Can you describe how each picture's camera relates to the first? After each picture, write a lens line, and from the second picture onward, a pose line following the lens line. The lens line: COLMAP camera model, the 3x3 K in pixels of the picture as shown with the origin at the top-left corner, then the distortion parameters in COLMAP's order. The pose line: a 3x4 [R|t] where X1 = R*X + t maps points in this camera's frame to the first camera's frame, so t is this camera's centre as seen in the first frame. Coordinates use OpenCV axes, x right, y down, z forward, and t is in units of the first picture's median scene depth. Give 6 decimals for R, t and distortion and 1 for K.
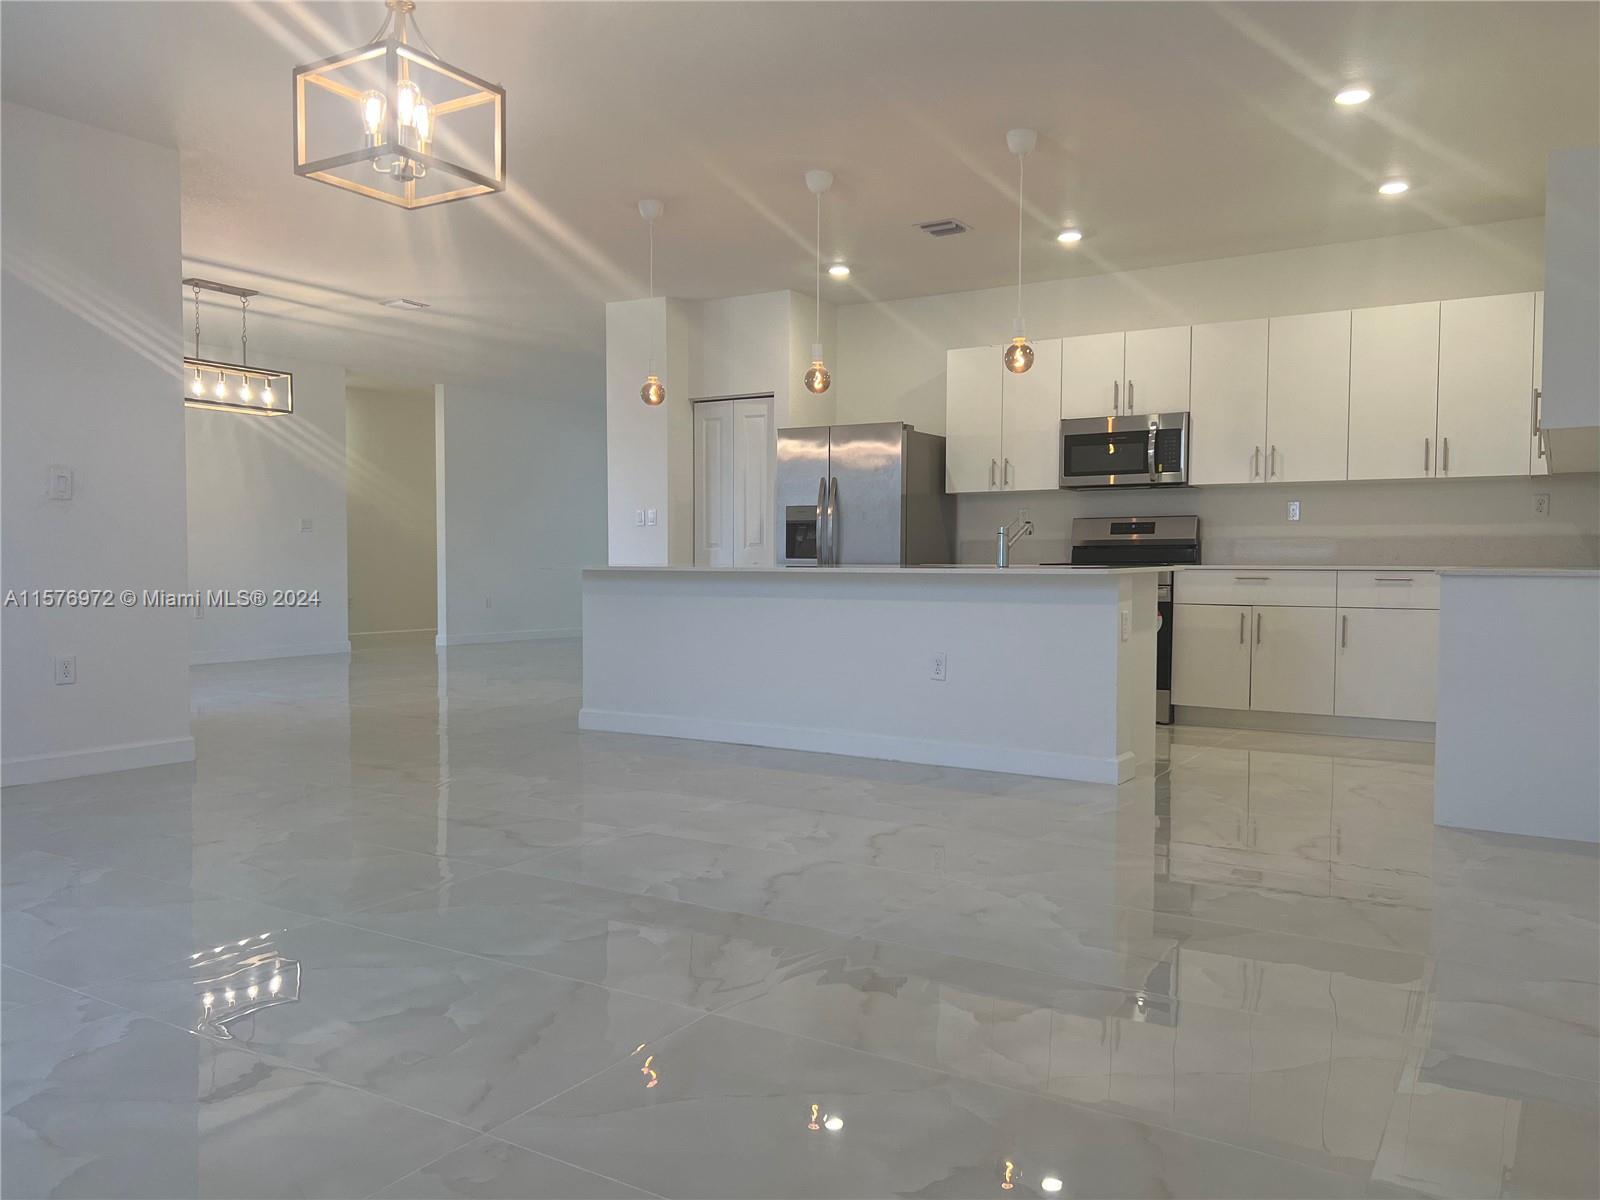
lens RADIAL K [[1209.8, 0, 799.5], [0, 1209.8, 600.9], [0, 0, 1]] dist [0.017990, -0.032974]
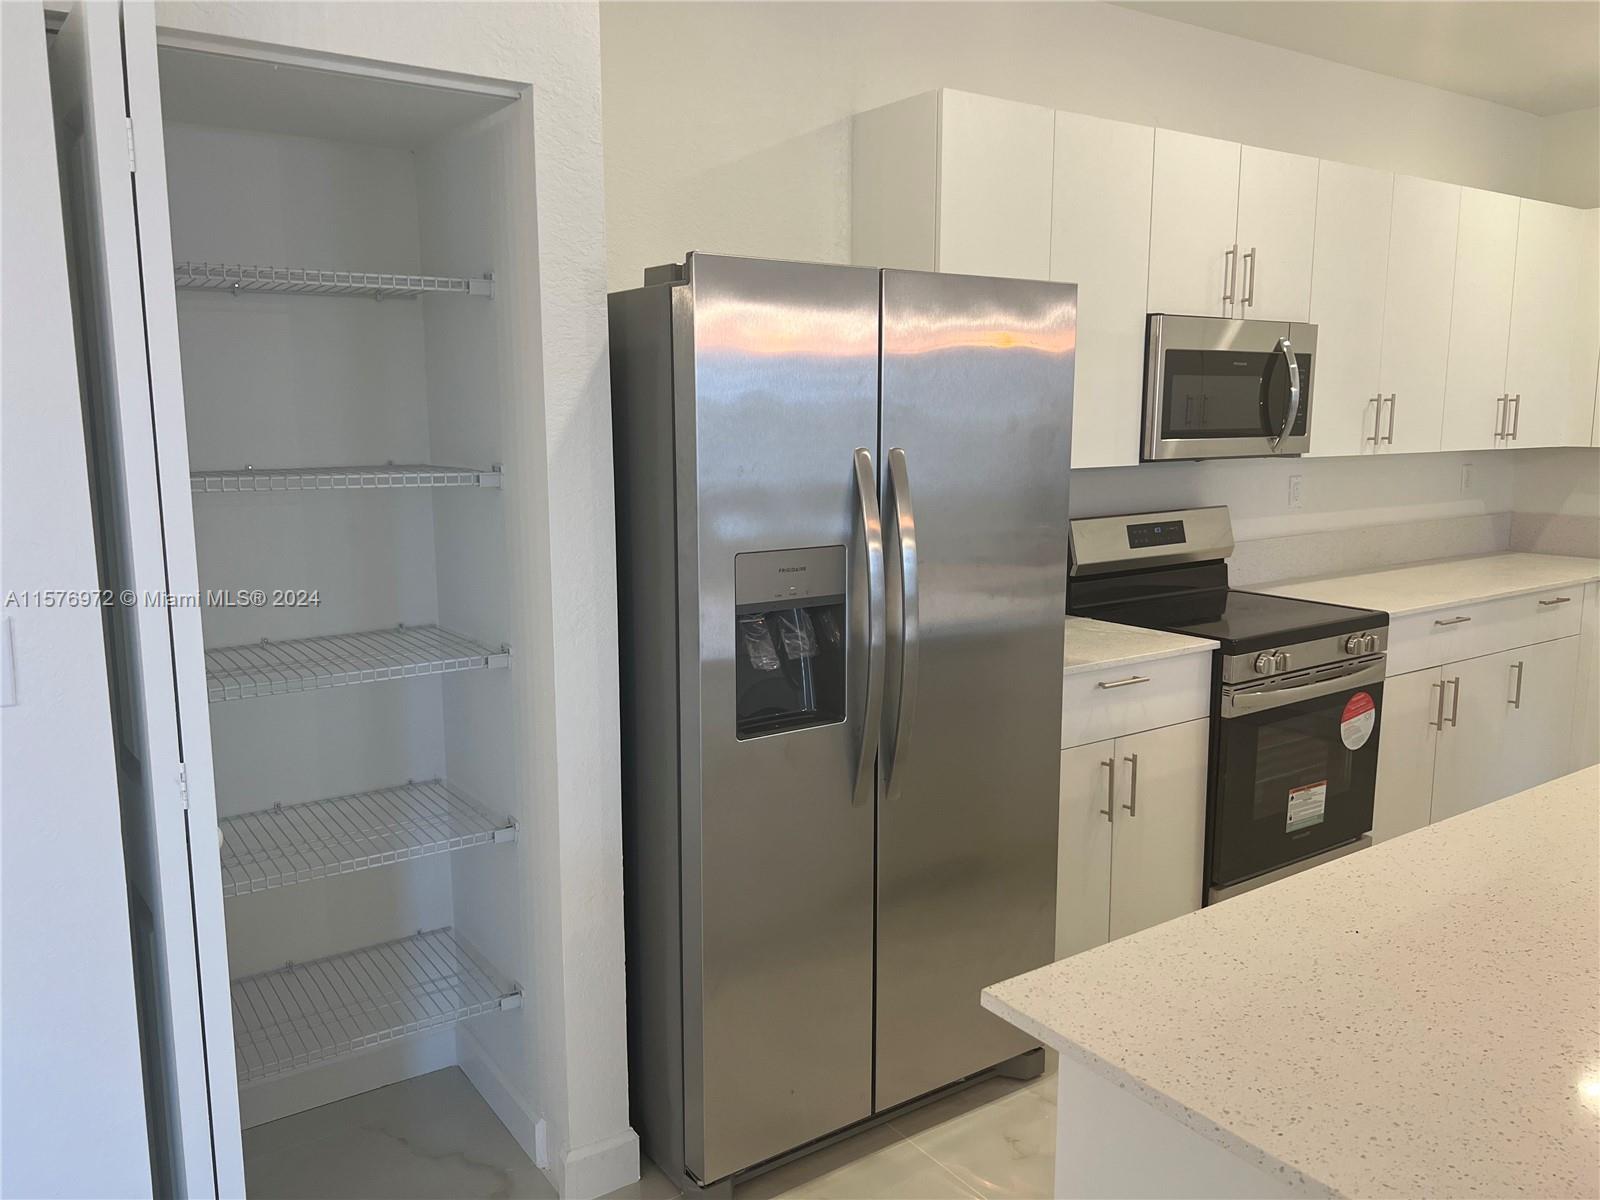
lens RADIAL K [[1209.8, 0, 802.1], [0, 1209.8, 599.4], [0, 0, 1]] dist [0.017990, -0.032974]
pose [[0.398794, -0.145991, 0.905345, -0.273606], [0.037880, 0.989026, 0.142800, -0.116485], [-0.916258, -0.022653, 0.399948, 0.960092]]
